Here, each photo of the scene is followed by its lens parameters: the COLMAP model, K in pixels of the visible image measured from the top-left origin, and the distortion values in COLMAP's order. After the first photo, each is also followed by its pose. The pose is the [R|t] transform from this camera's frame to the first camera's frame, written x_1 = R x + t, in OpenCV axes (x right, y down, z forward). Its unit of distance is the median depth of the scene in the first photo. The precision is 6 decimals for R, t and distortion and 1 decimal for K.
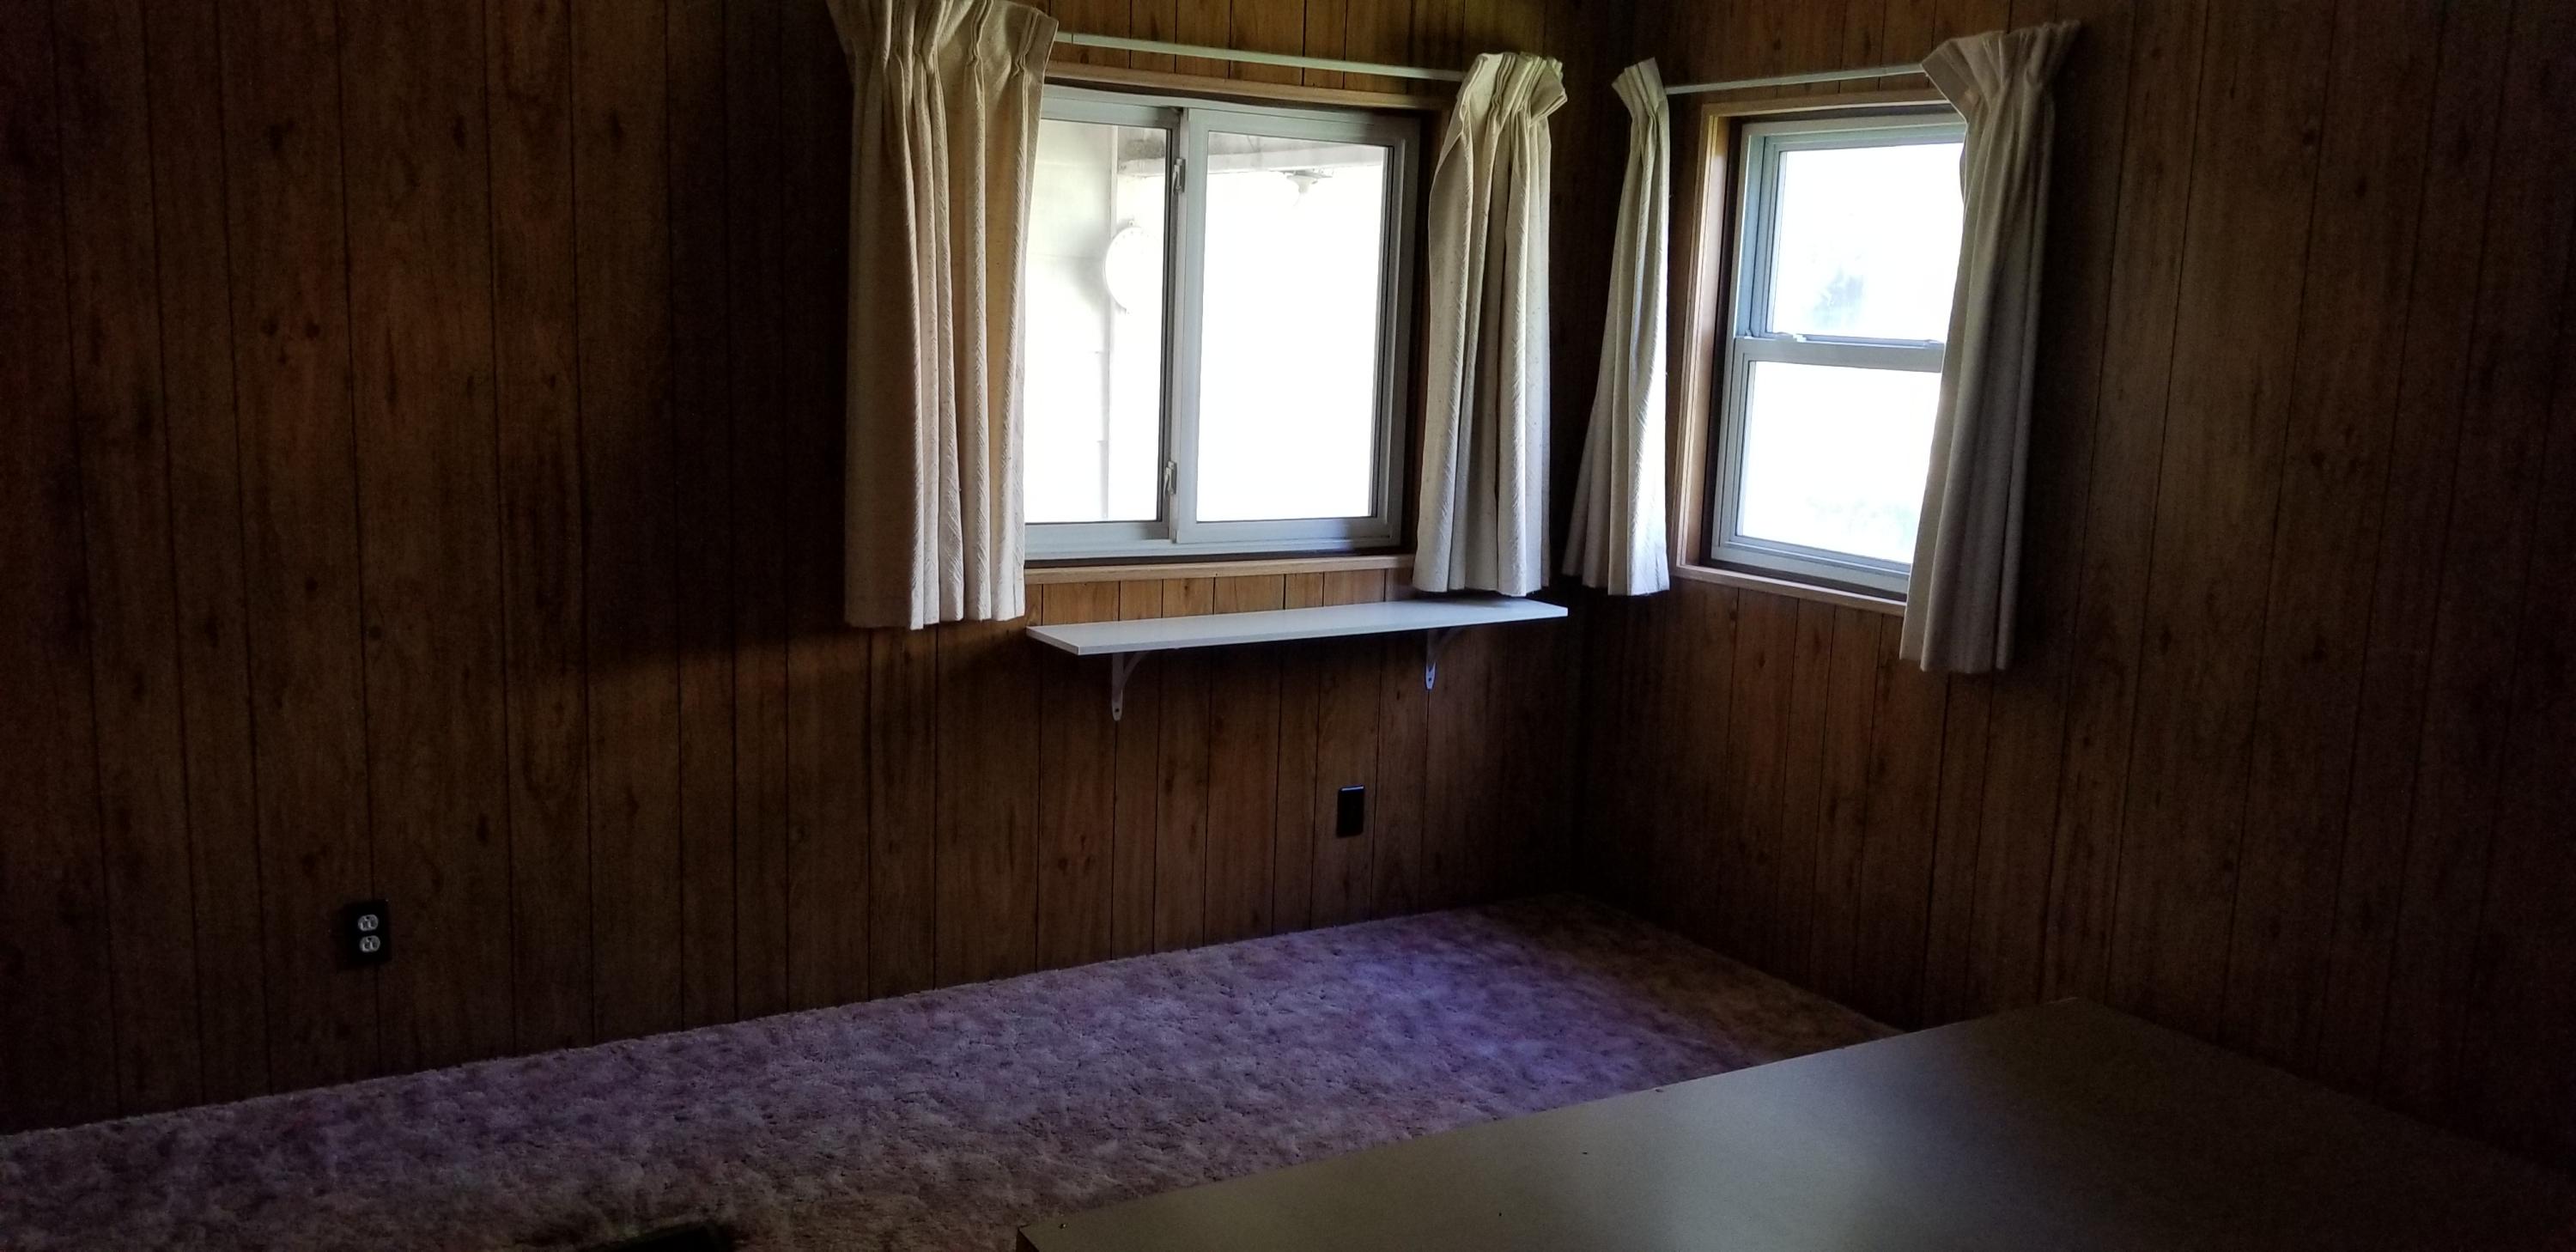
lens RADIAL K [[2024.3, 0, 1288.0], [0, 2024.3, 626.0], [0, 0, 1]] dist [-0.005957, -0.014518]
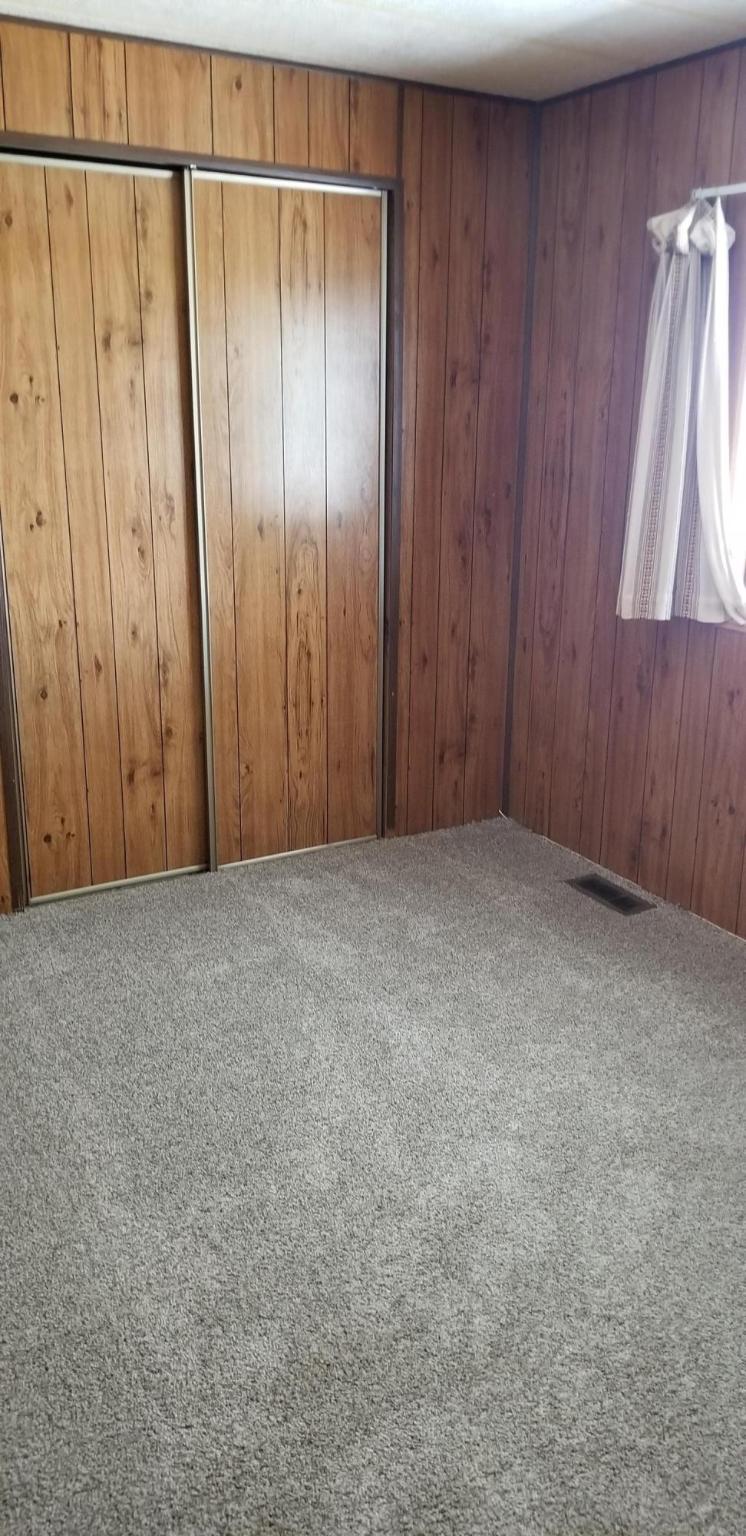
lens RADIAL K [[1207.0, 0, 373.0], [0, 1207.0, 768.0], [0, 0, 1]] dist [-0.005957, -0.014518]
pose [[0.005744, 0.264429, -0.964388, 0.696975], [-0.171598, 0.950359, 0.259560, -0.055787], [0.985150, 0.163996, 0.050834, 0.814740]]
